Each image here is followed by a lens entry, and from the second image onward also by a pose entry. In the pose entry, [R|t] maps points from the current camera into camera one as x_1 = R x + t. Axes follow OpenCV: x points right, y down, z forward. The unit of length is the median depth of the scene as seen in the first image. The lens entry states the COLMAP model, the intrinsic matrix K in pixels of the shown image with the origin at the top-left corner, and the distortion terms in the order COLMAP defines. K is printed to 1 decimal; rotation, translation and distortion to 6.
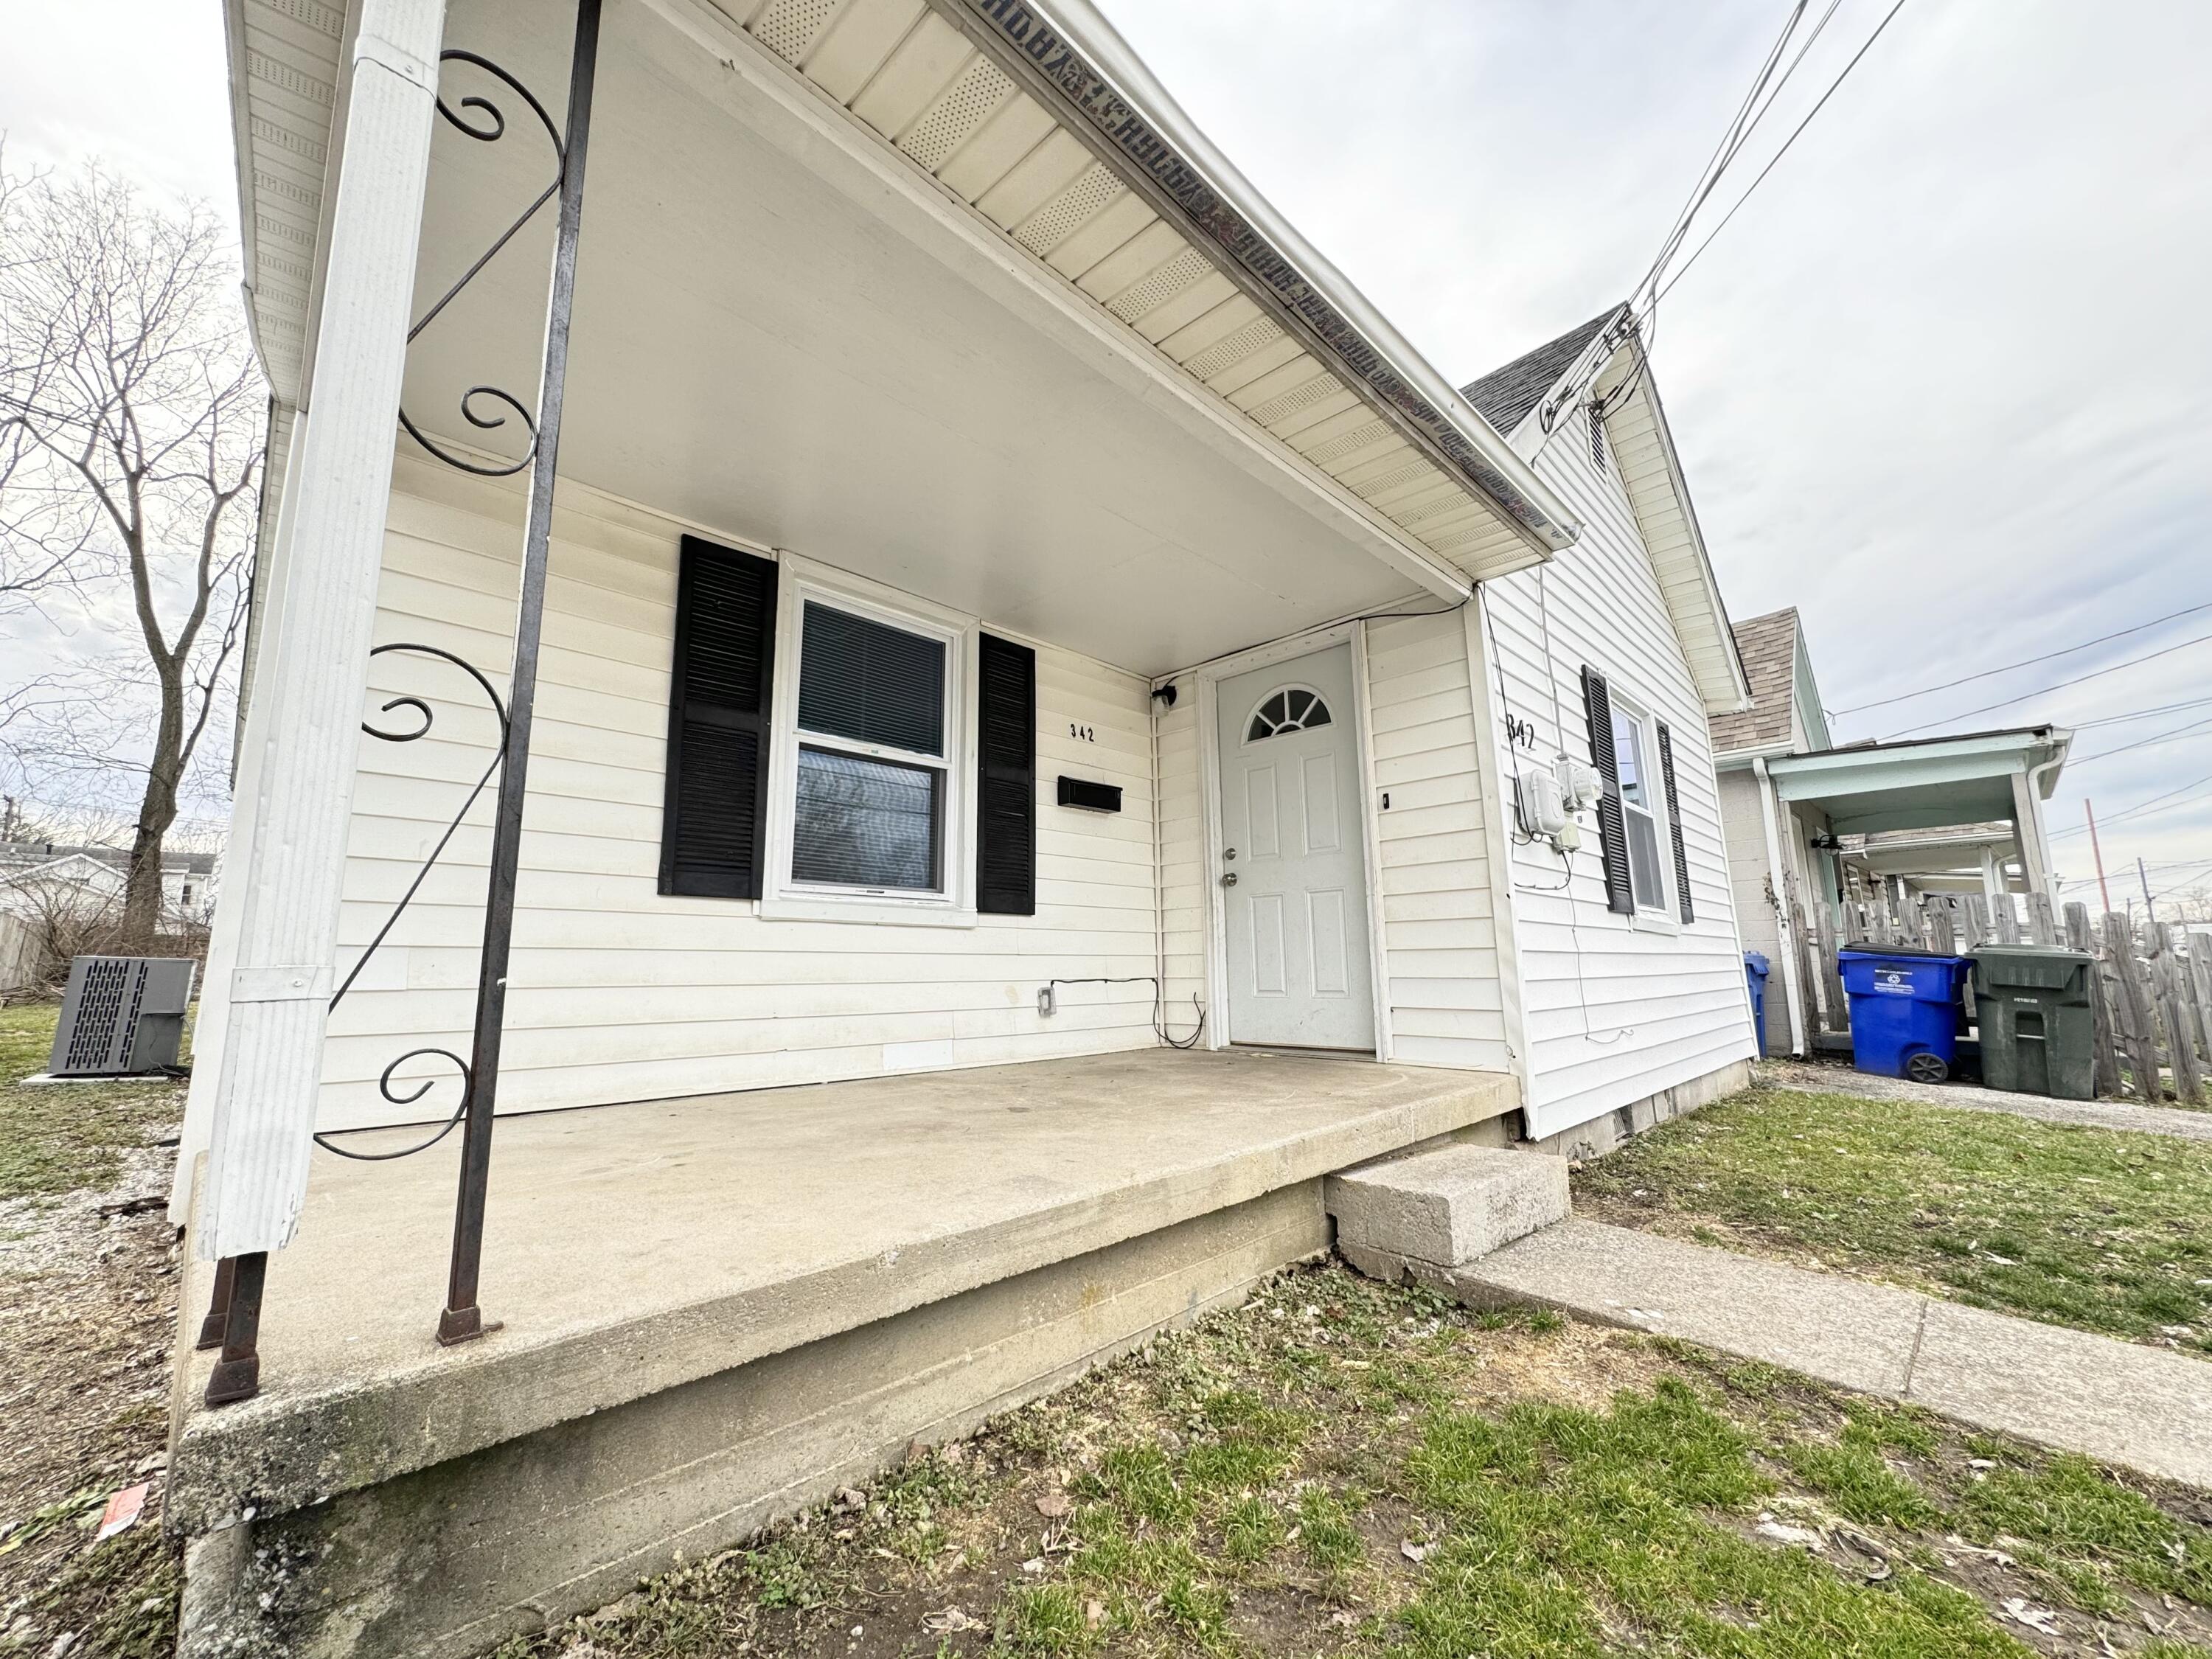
lens RADIAL K [[884.3, 0, 1110.6], [0, 884.3, 832.8], [0, 0, 1]] dist [-0.002753, -0.000229]
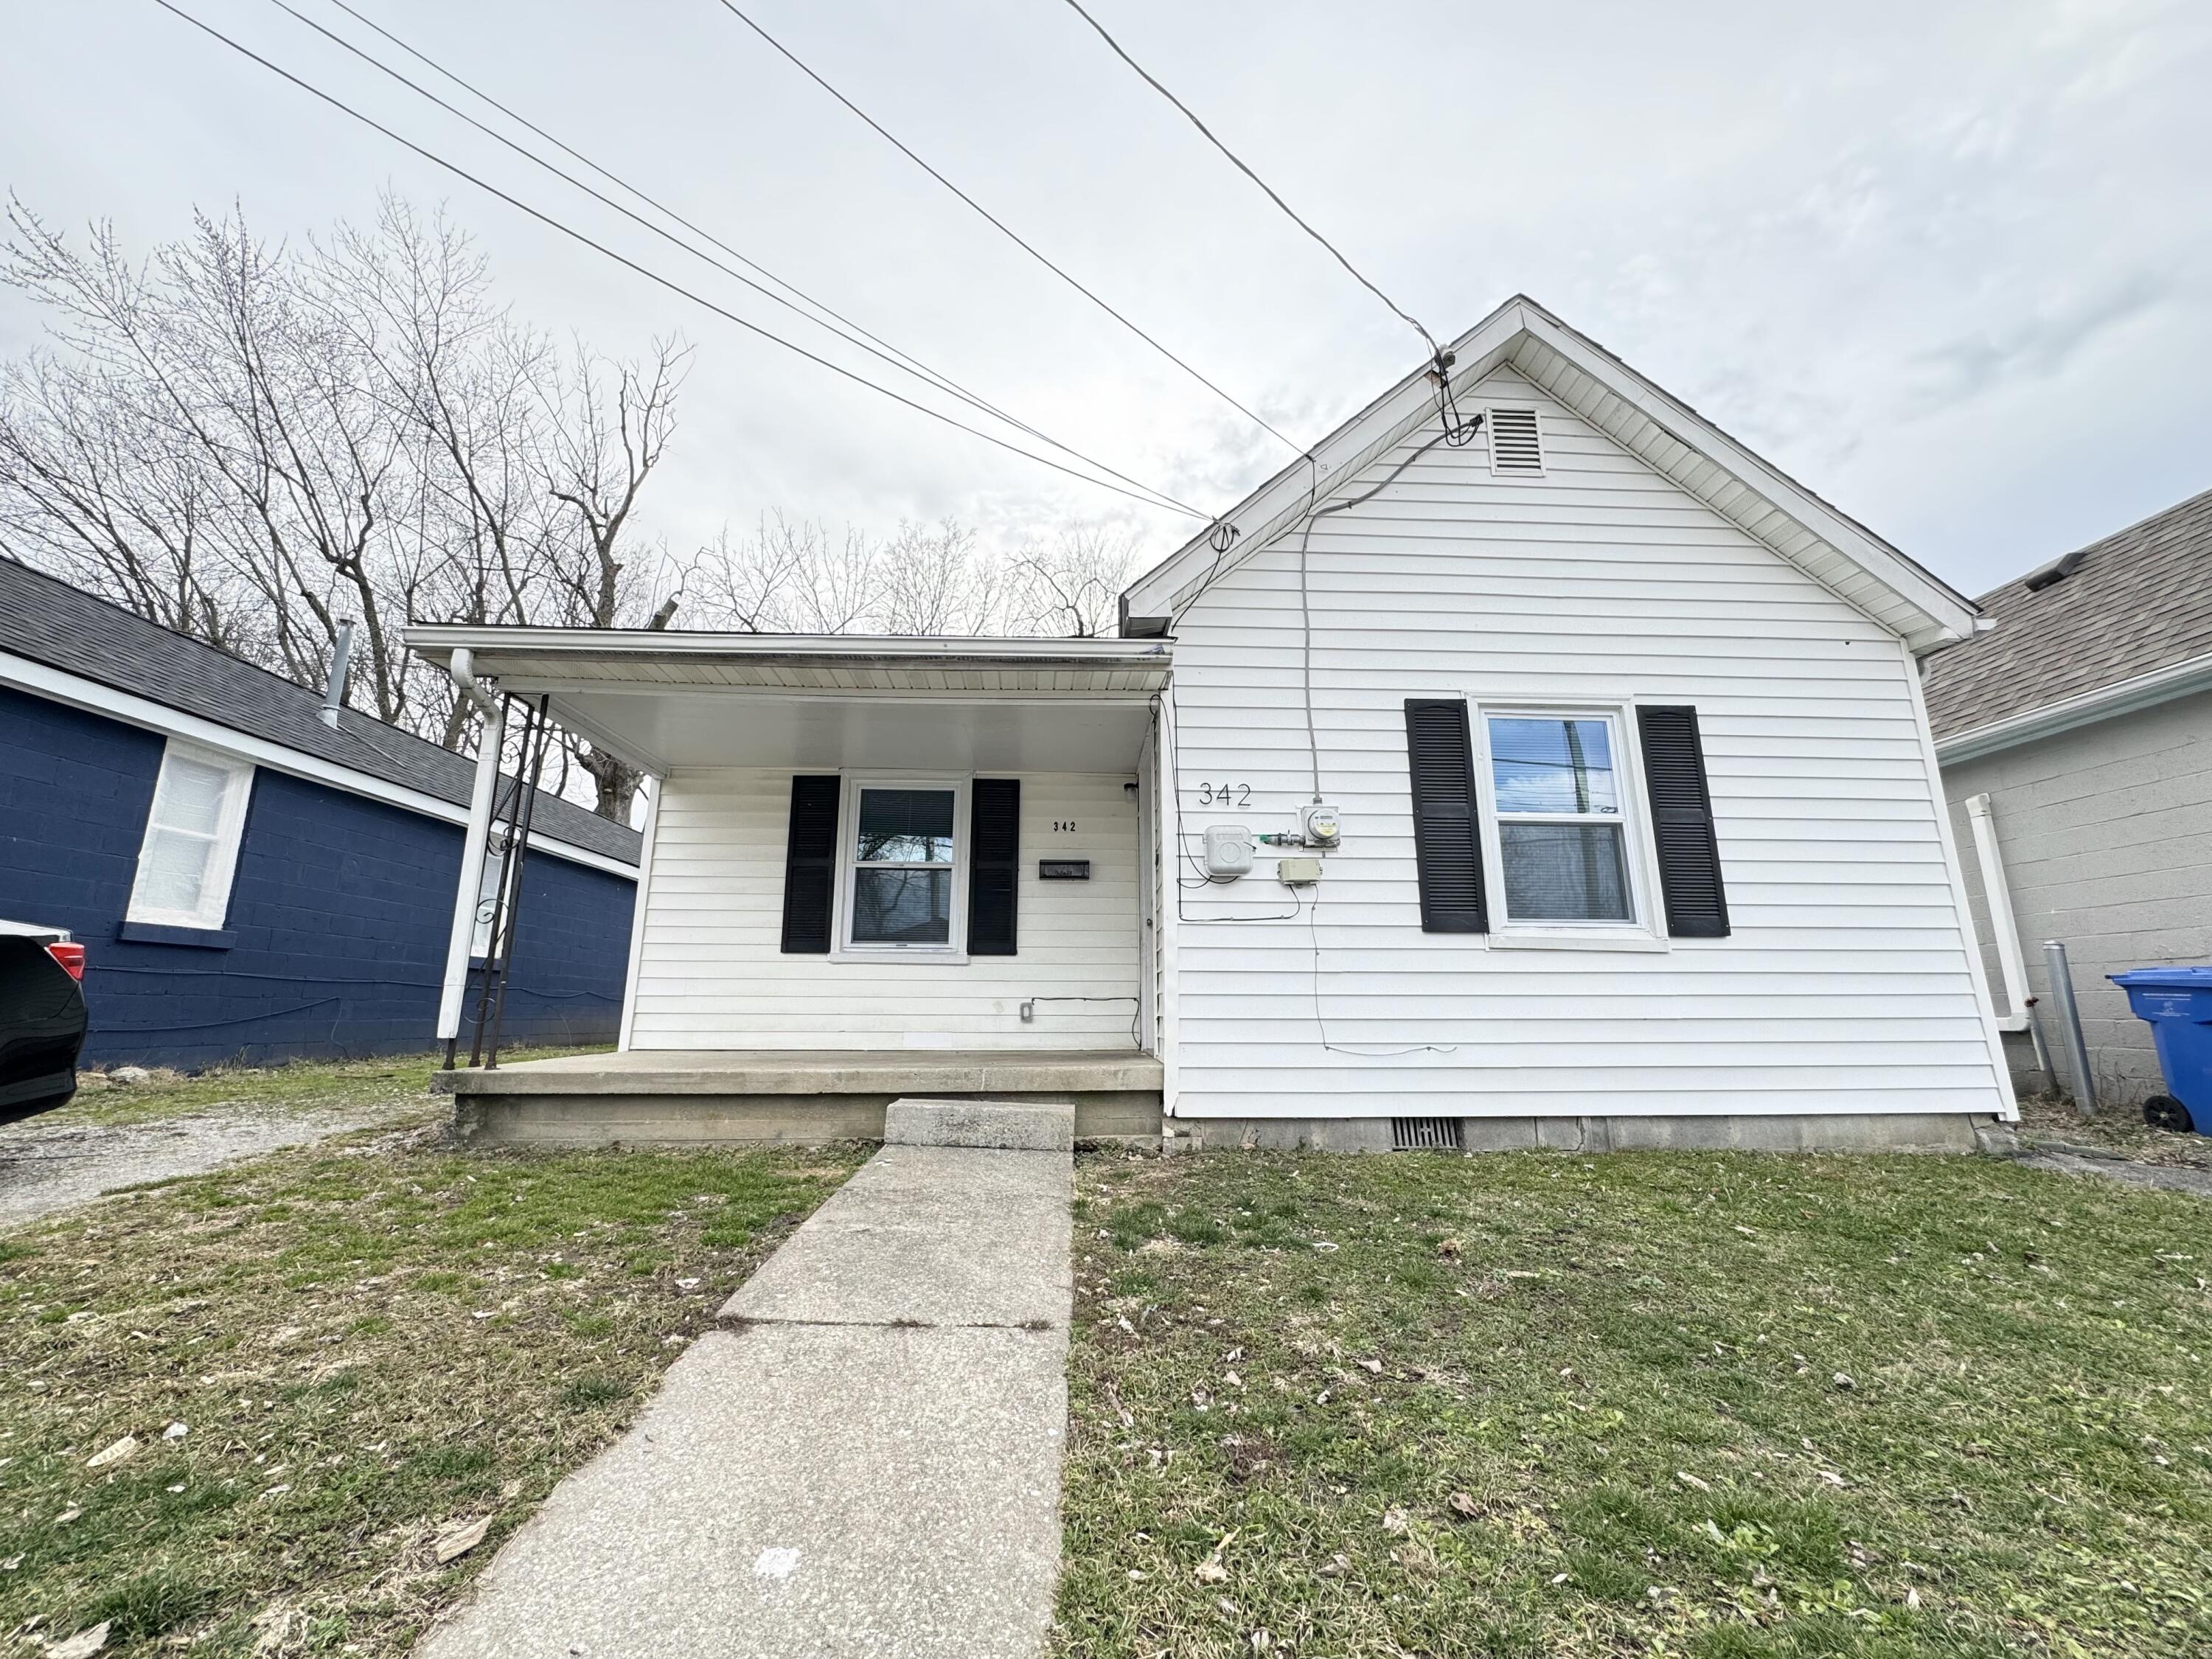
lens RADIAL K [[886.3, 0, 1099.3], [0, 886.3, 828.5], [0, 0, 1]] dist [-0.000893, 0.000073]
pose [[0.735755, -0.127606, -0.665117, 1.020261], [0.095213, 0.991825, -0.084962, 0.019289], [0.670521, -0.000817, 0.741890, -0.038438]]
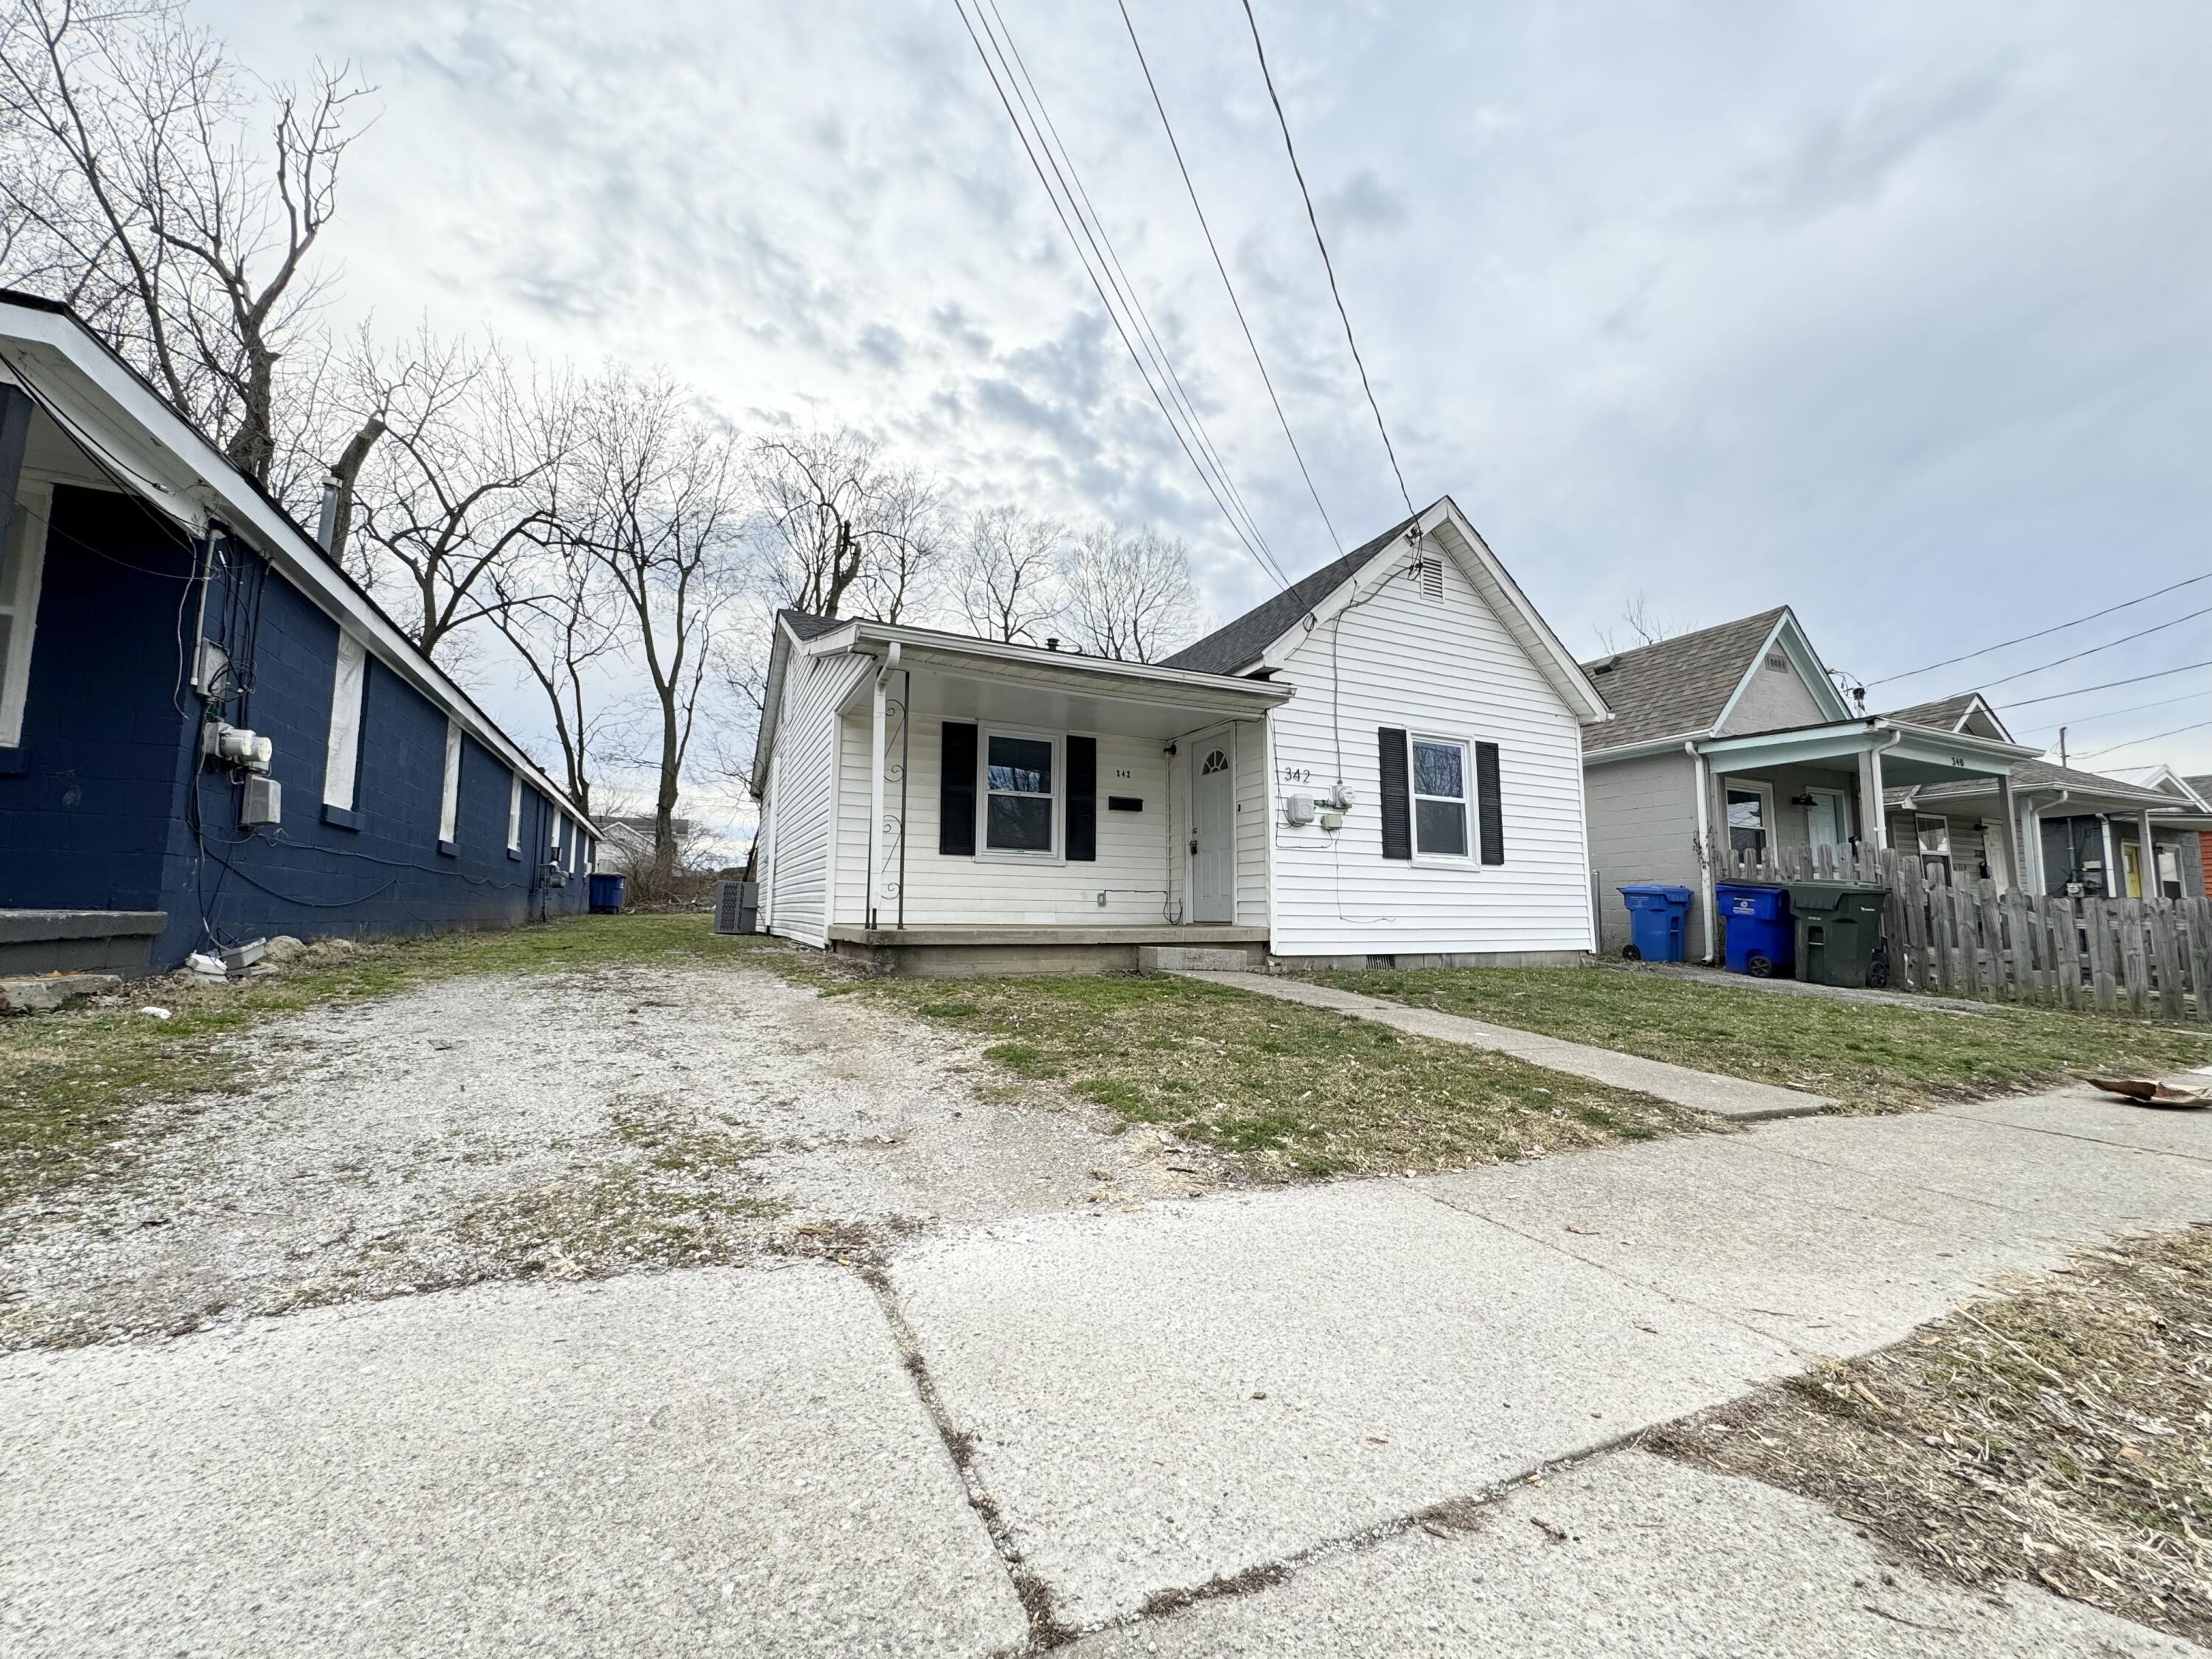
lens RADIAL K [[884.3, 0, 1110.6], [0, 884.3, 832.8], [0, 0, 1]] dist [-0.002753, -0.000229]
pose [[0.946767, -0.013760, -0.321625, 0.638720], [0.033151, 0.997942, 0.054892, -0.094504], [0.320208, -0.062632, 0.945275, -1.042930]]
